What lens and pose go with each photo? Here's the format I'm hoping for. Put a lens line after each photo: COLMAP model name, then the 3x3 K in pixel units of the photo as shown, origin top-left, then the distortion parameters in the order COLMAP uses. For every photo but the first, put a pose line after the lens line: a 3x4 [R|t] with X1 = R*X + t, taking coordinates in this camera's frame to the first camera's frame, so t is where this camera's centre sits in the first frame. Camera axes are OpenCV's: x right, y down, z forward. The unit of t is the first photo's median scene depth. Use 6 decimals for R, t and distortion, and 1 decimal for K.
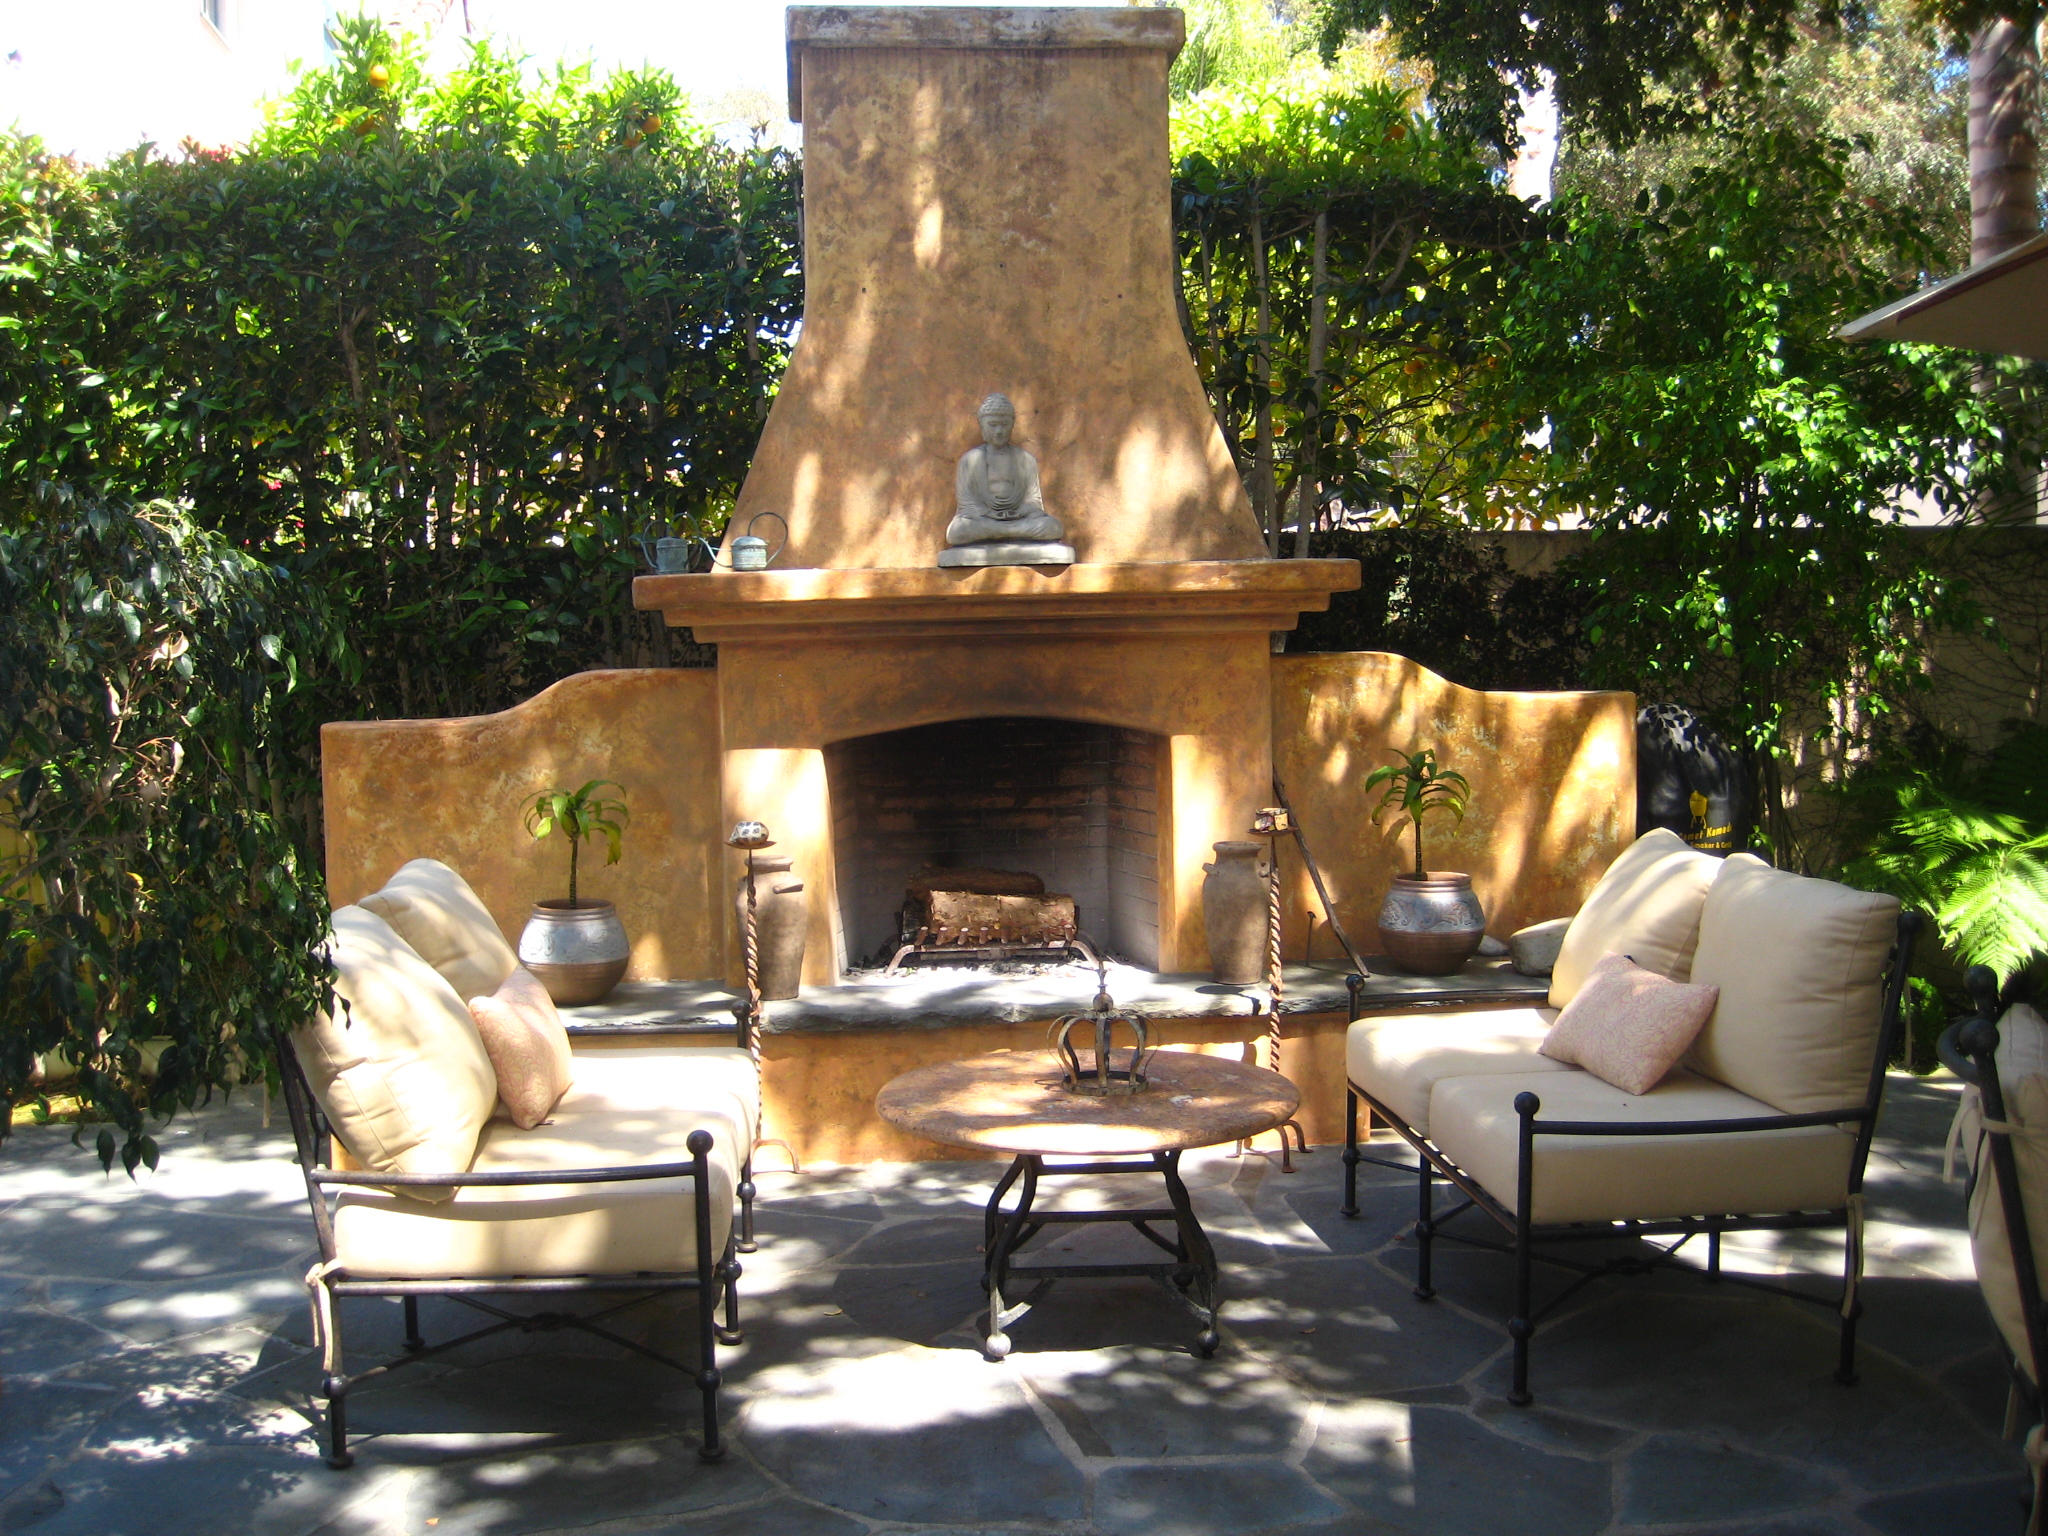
lens RADIAL K [[2102.0, 0, 992.8], [0, 2102.0, 803.7], [0, 0, 1]] dist [-0.156387, 0.165596]
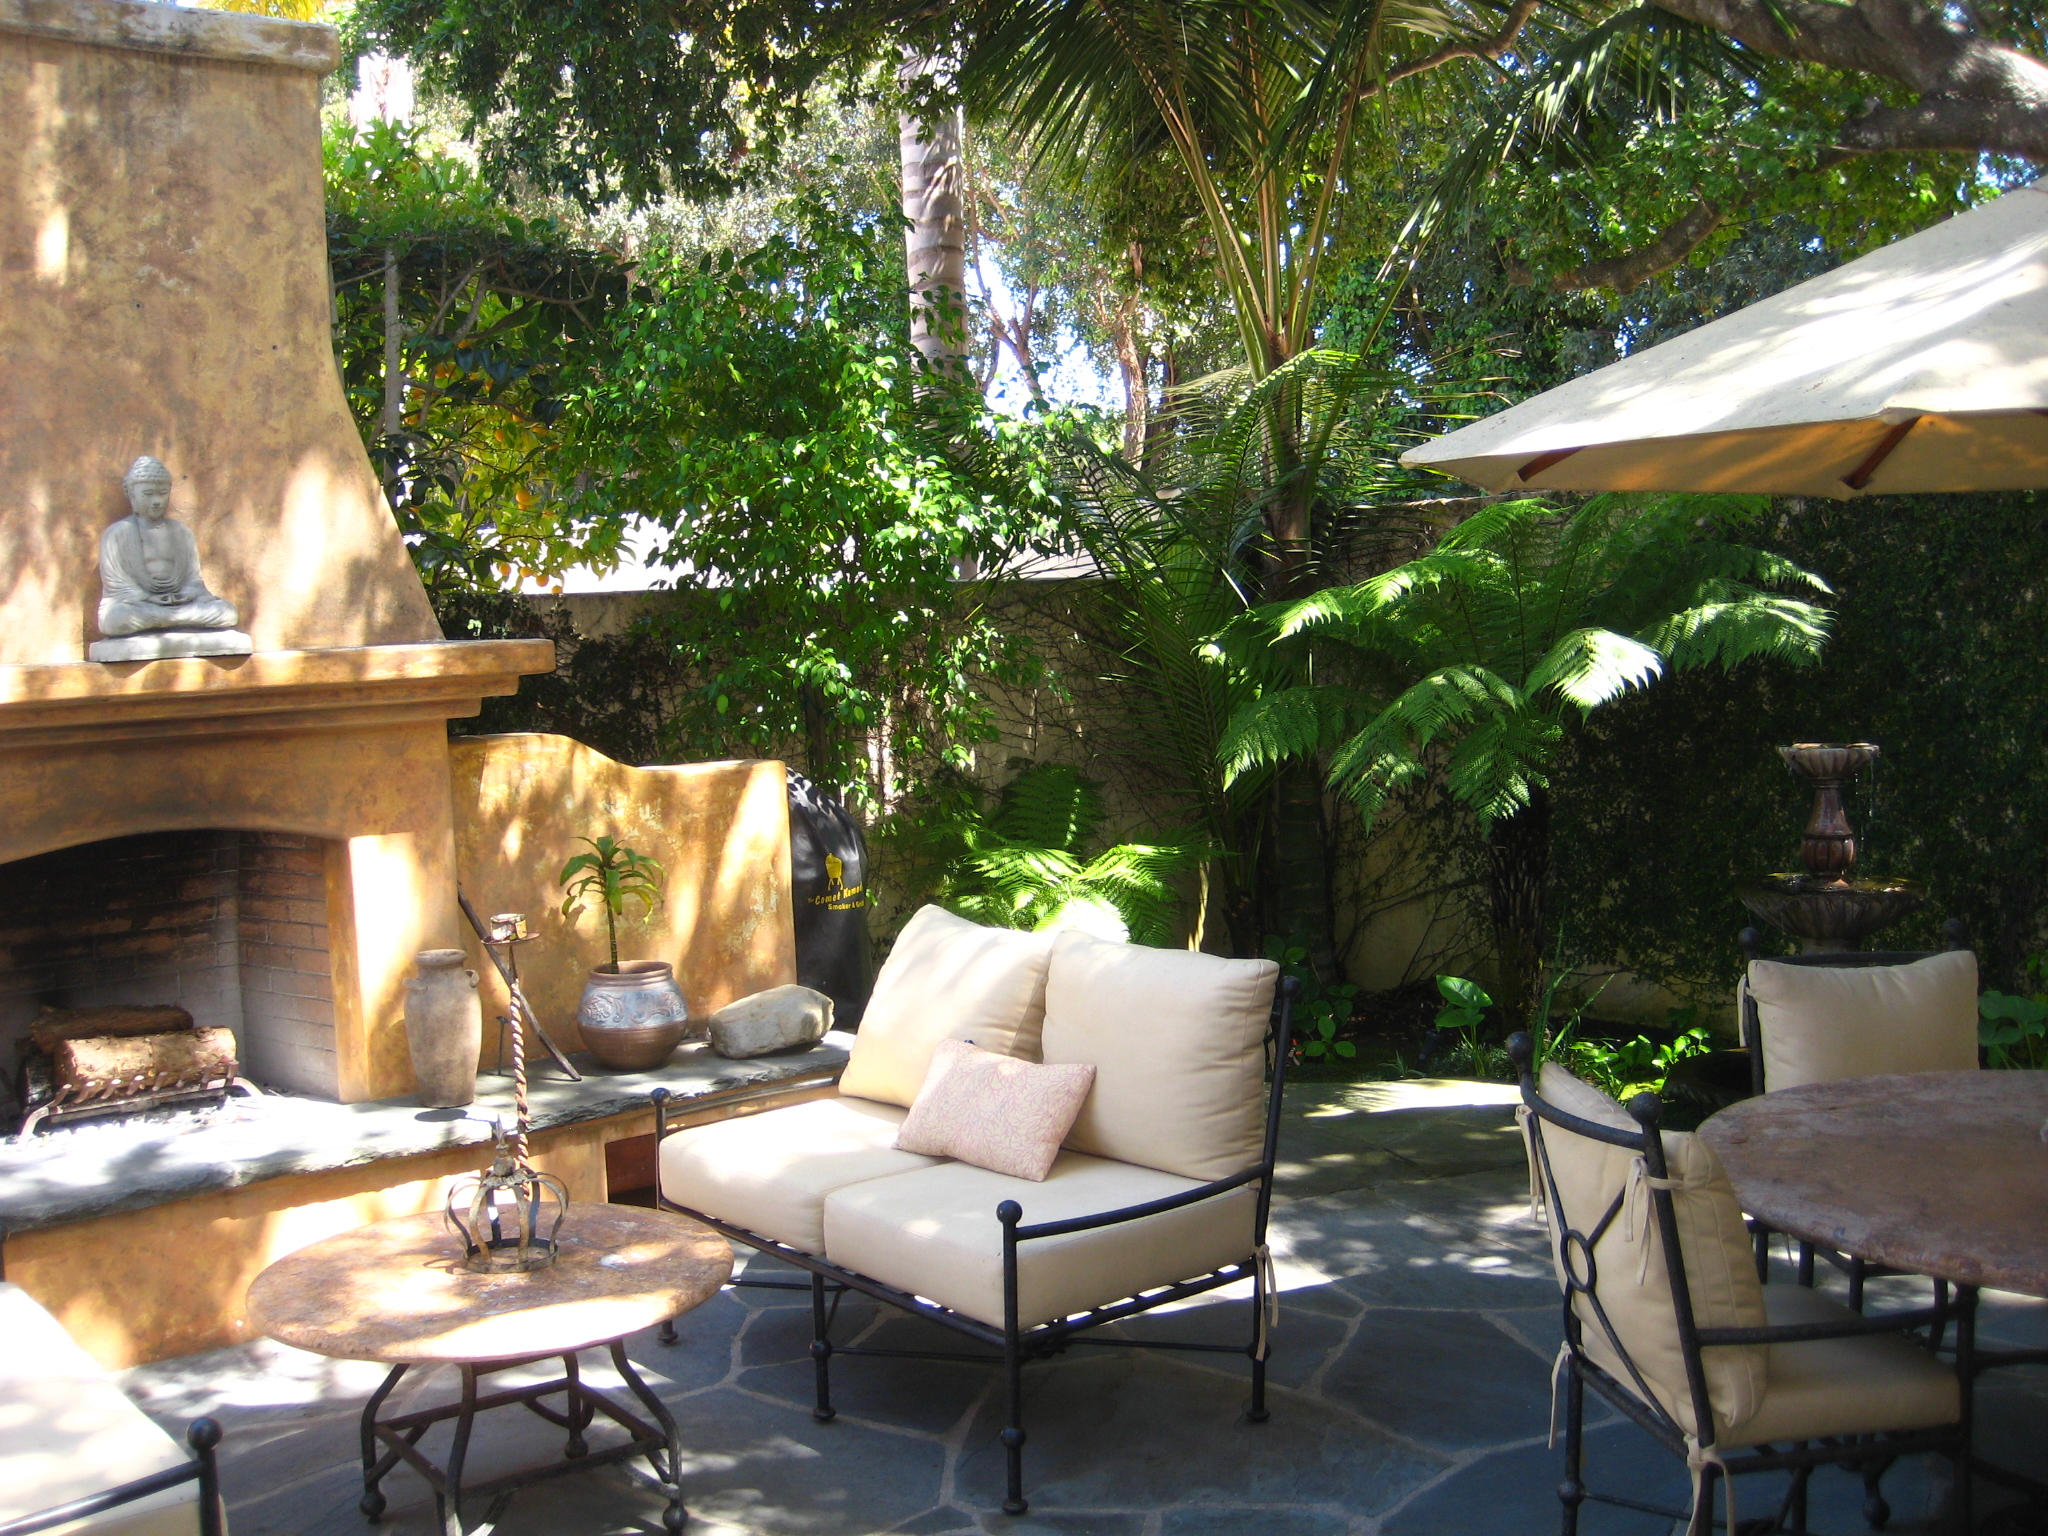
lens RADIAL K [[2102.0, 0, 992.8], [0, 2102.0, 803.7], [0, 0, 1]] dist [-0.156387, 0.165596]
pose [[0.825391, -0.061577, 0.561193, -0.189848], [0.068728, 0.997600, 0.008378, -0.037197], [-0.560362, 0.031655, 0.827643, 0.114529]]
